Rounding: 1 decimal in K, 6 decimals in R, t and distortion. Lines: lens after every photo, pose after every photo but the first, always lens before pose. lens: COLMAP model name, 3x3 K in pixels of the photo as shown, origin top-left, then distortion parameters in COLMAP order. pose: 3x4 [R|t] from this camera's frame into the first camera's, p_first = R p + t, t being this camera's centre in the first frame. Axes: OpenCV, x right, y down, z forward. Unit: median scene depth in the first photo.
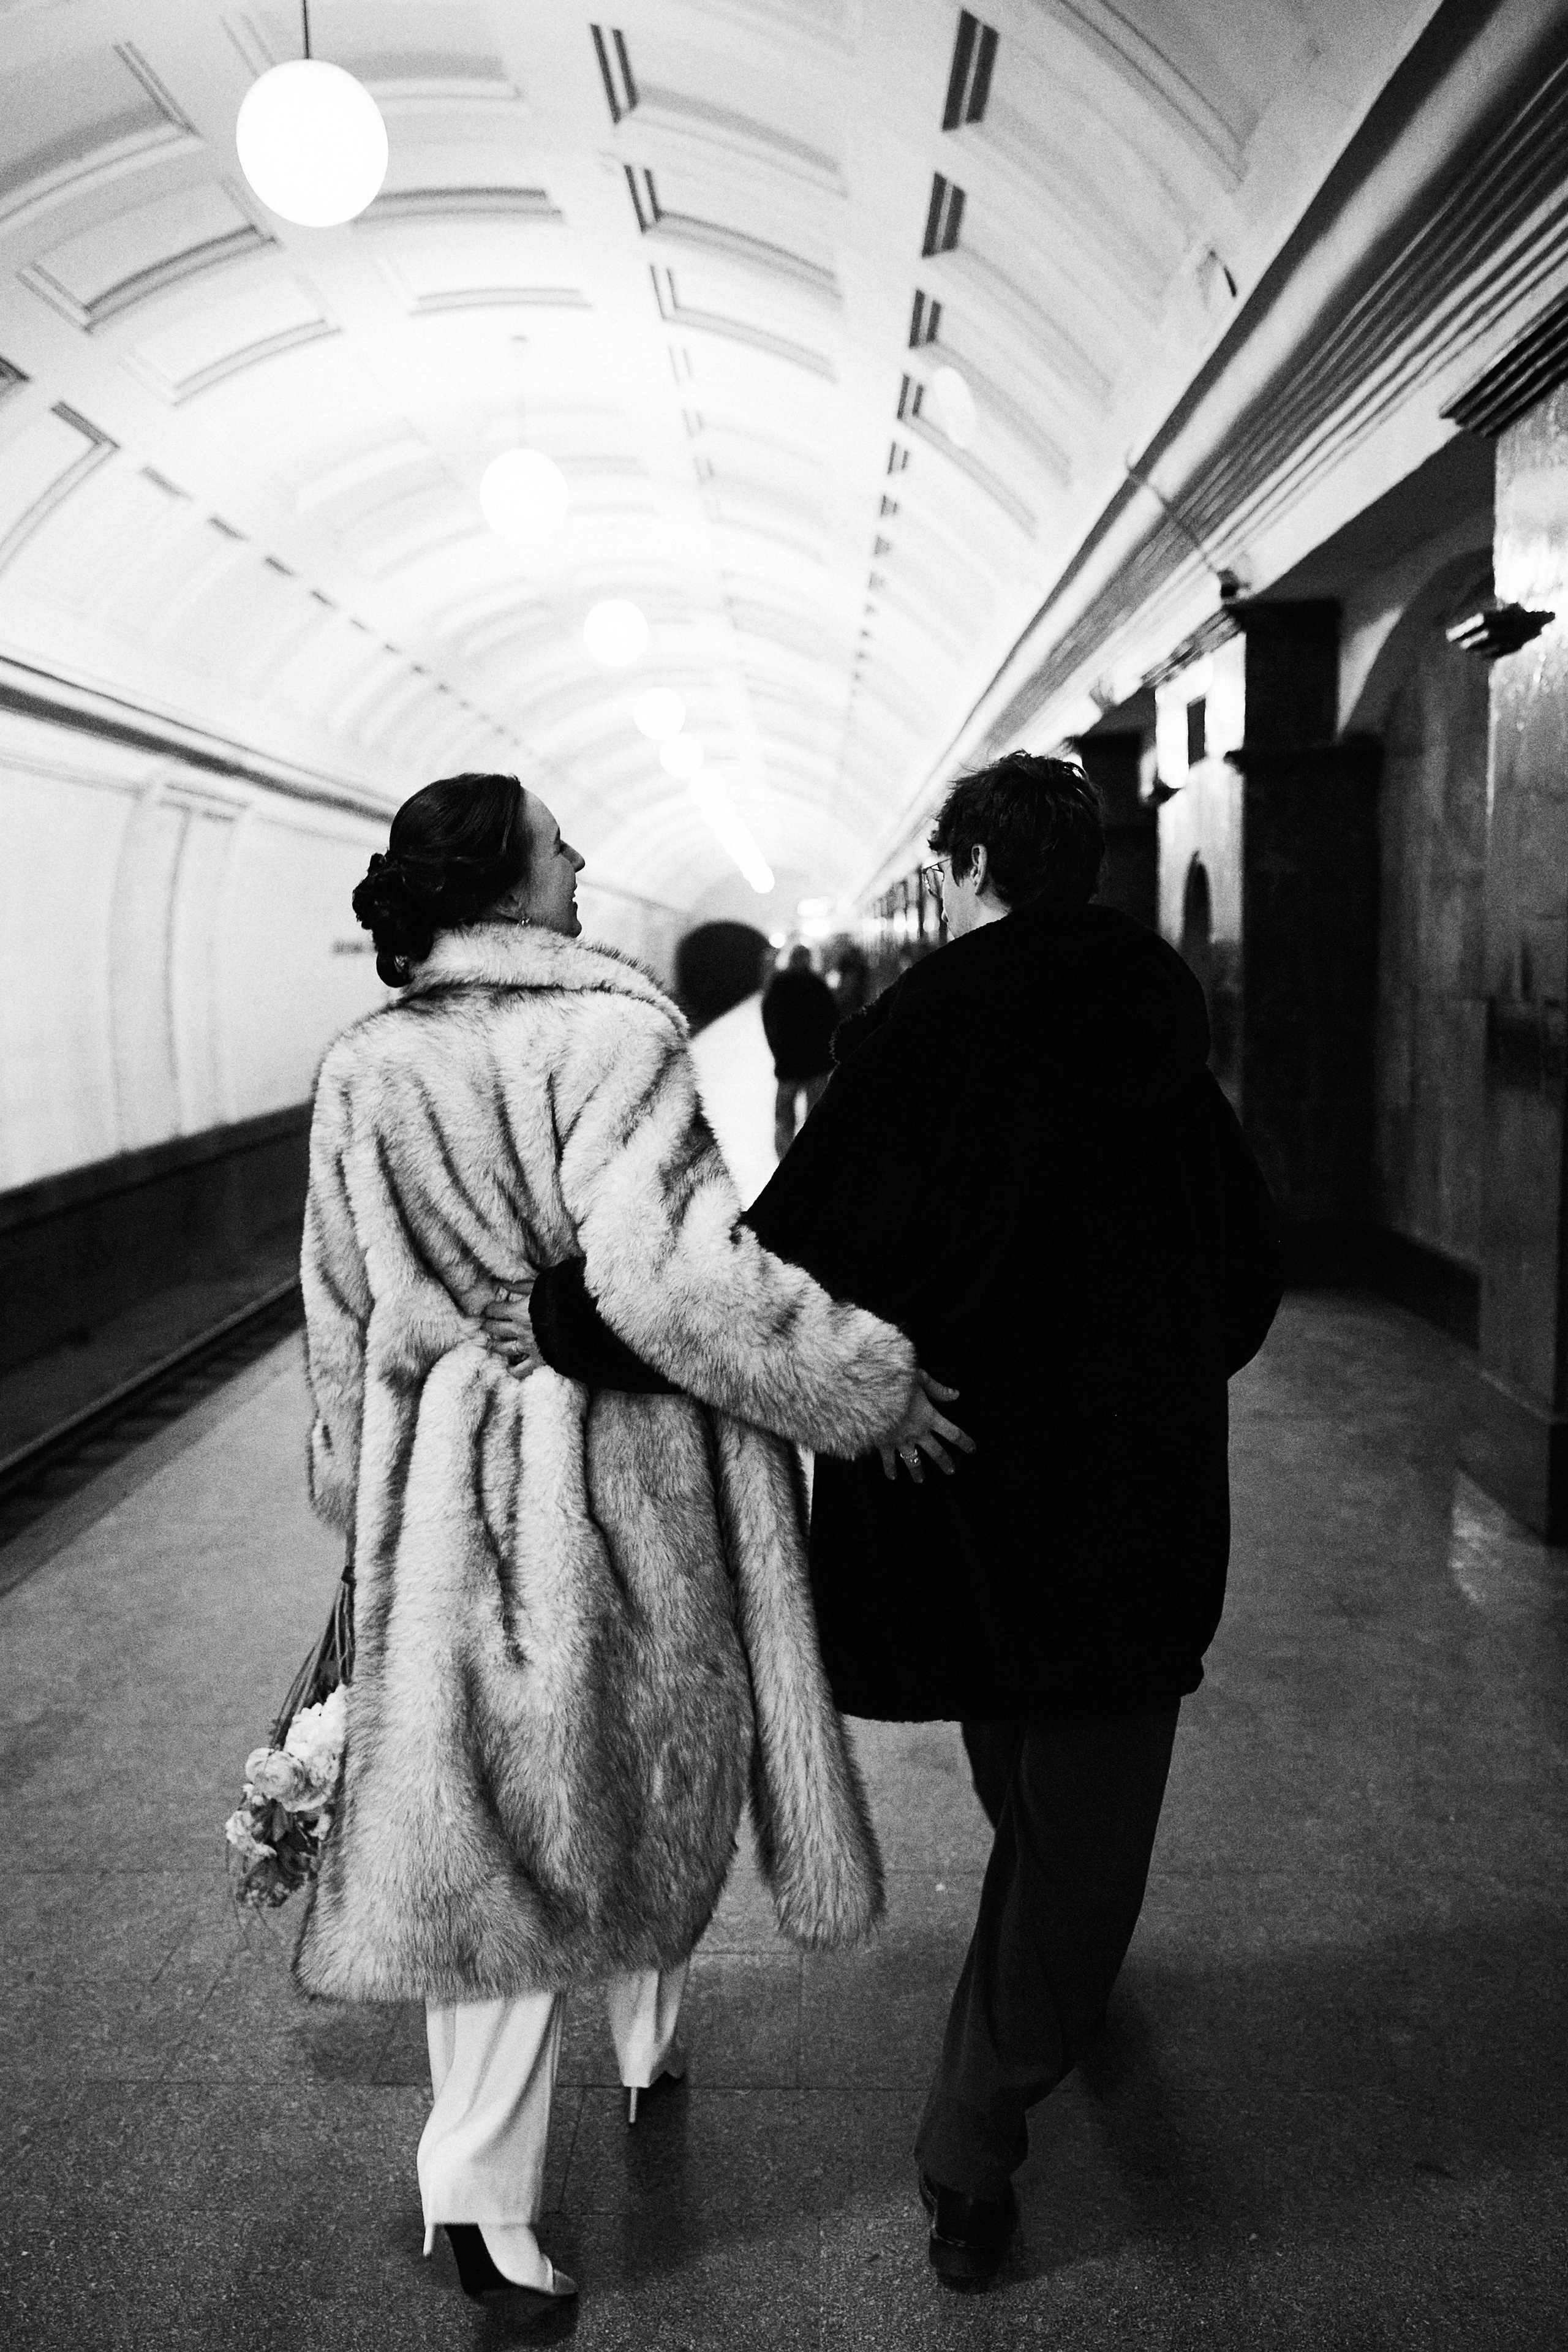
lens RADIAL K [[1936.0, 0, 778.8], [0, 1936.0, 1296.4], [0, 0, 1]] dist [-0.007400, -0.004678]
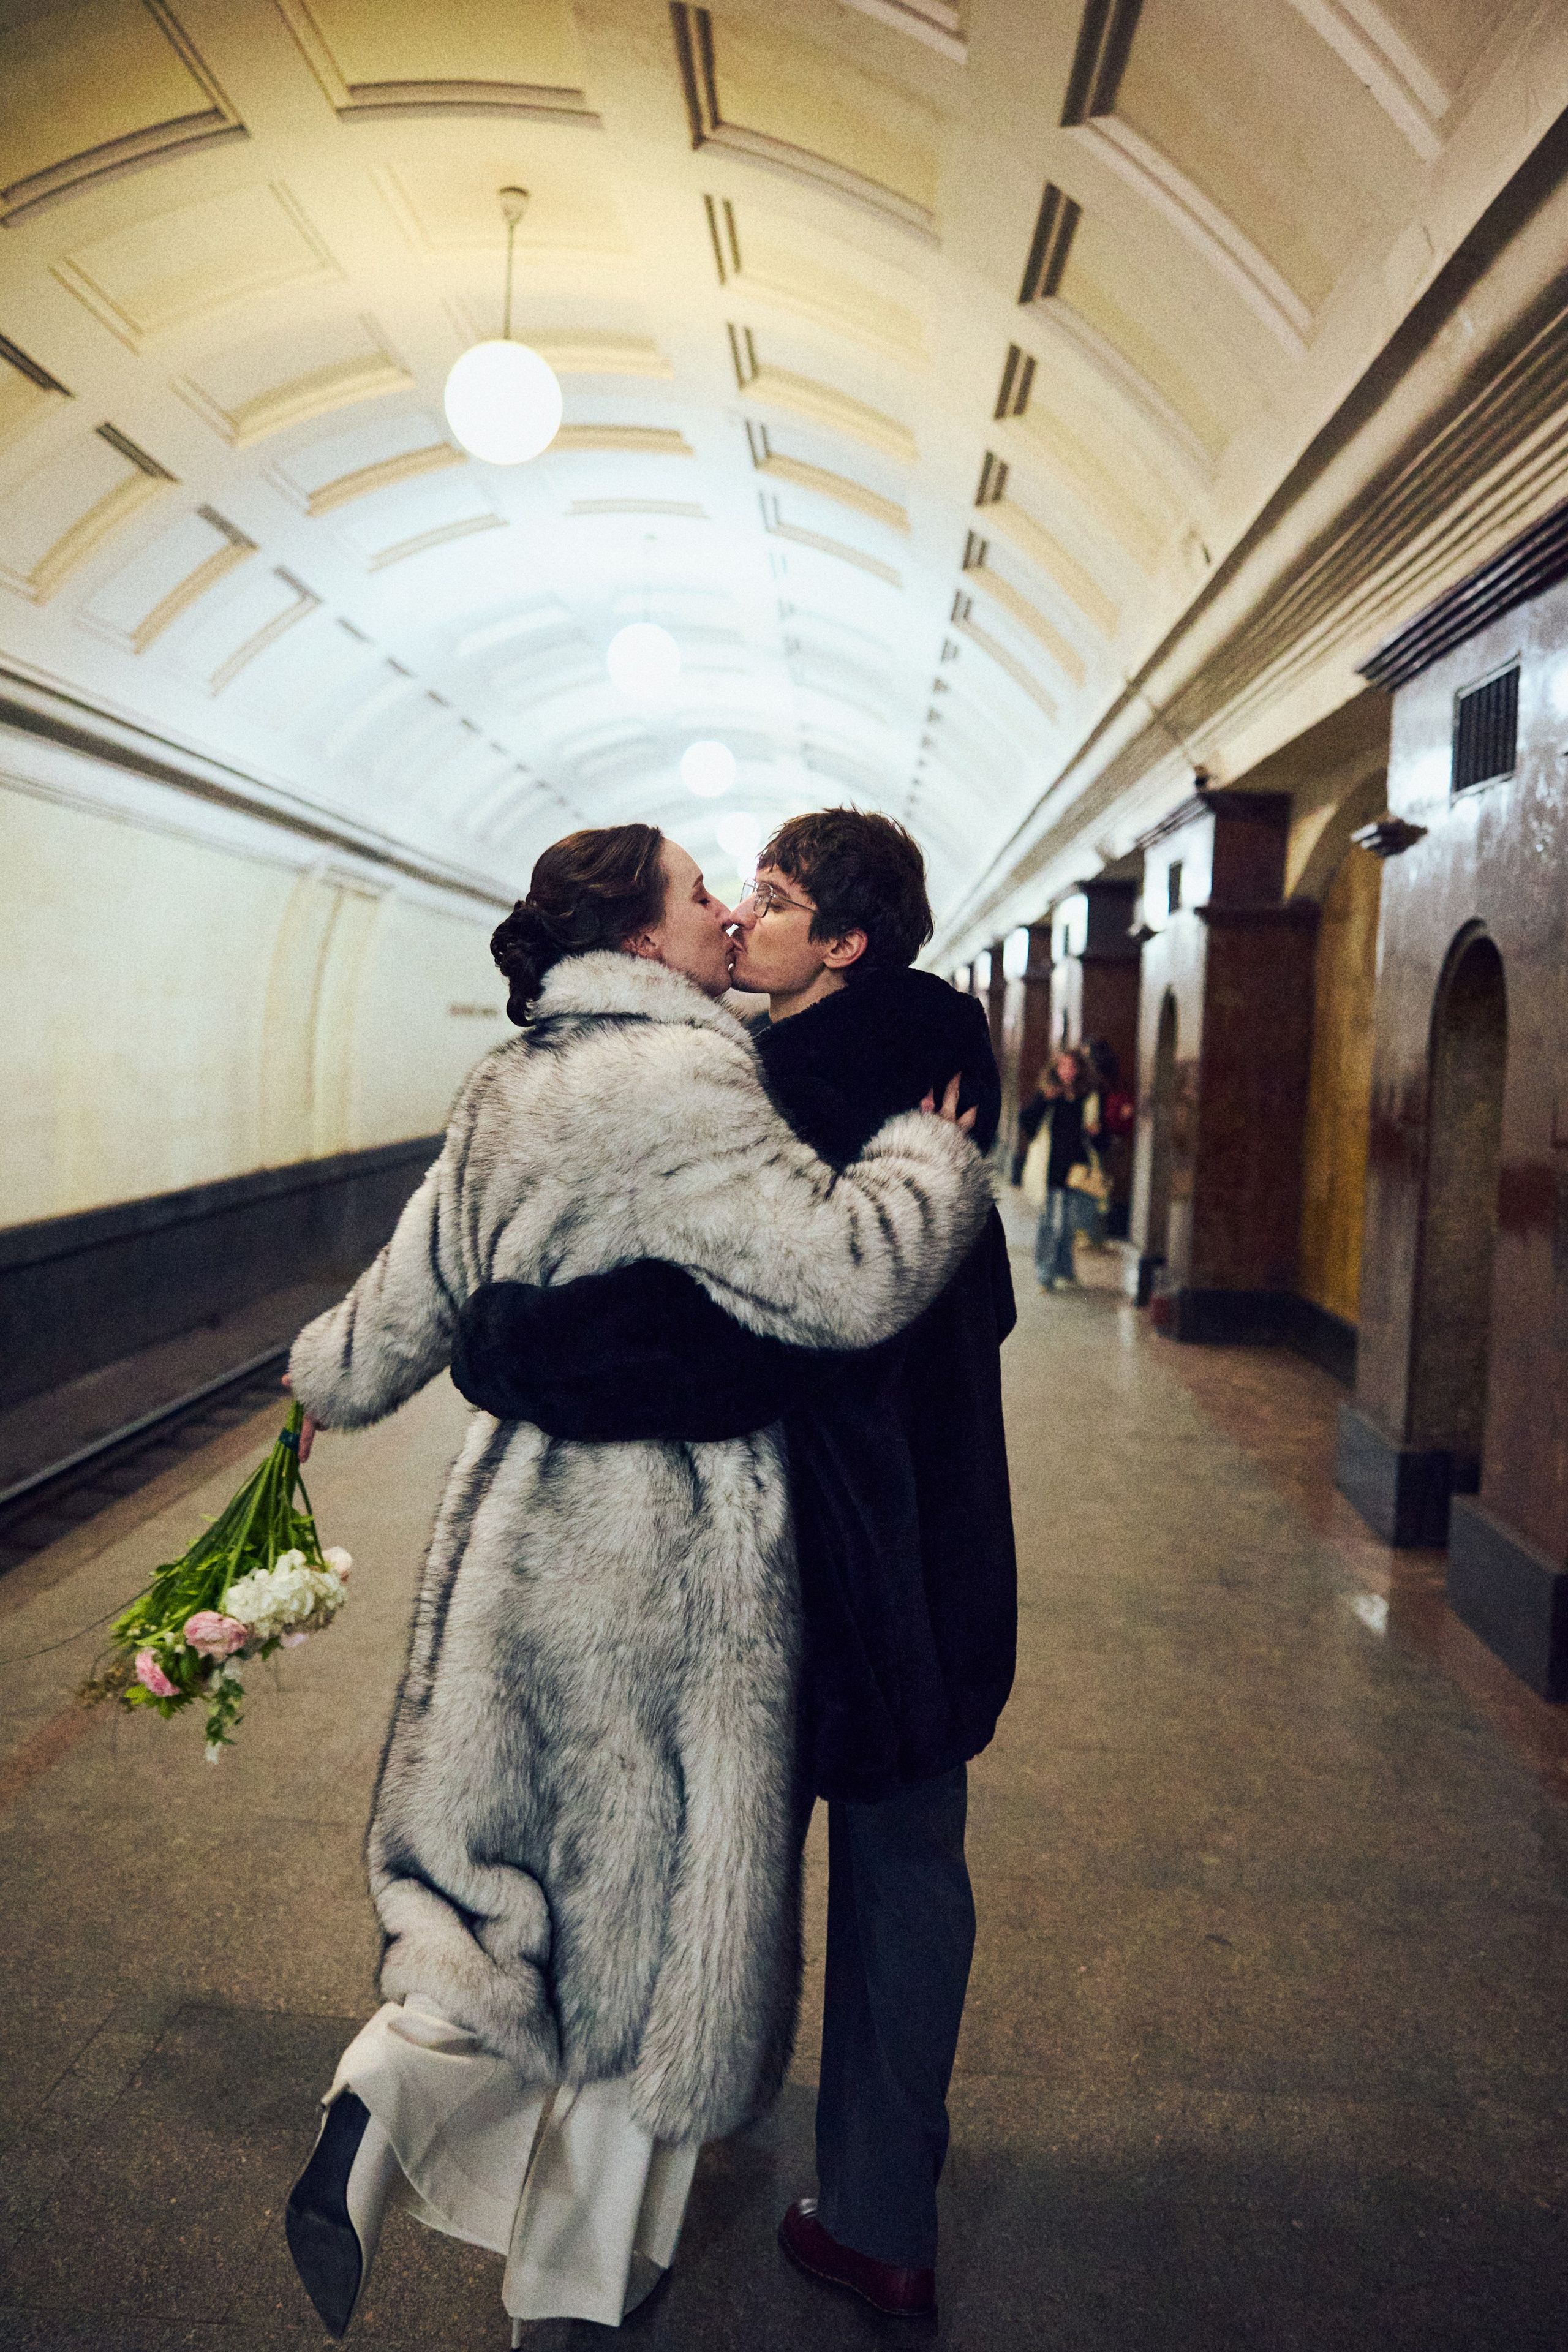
lens RADIAL K [[1864.3, 0, 784.0], [0, 1864.3, 1176.0], [0, 0, 1]] dist [0.088466, 0.000613]
pose [[0.997342, 0.069301, -0.022503, 0.007951], [-0.071178, 0.992680, -0.097570, 0.026538], [0.015577, 0.098912, 0.994974, -0.188232]]
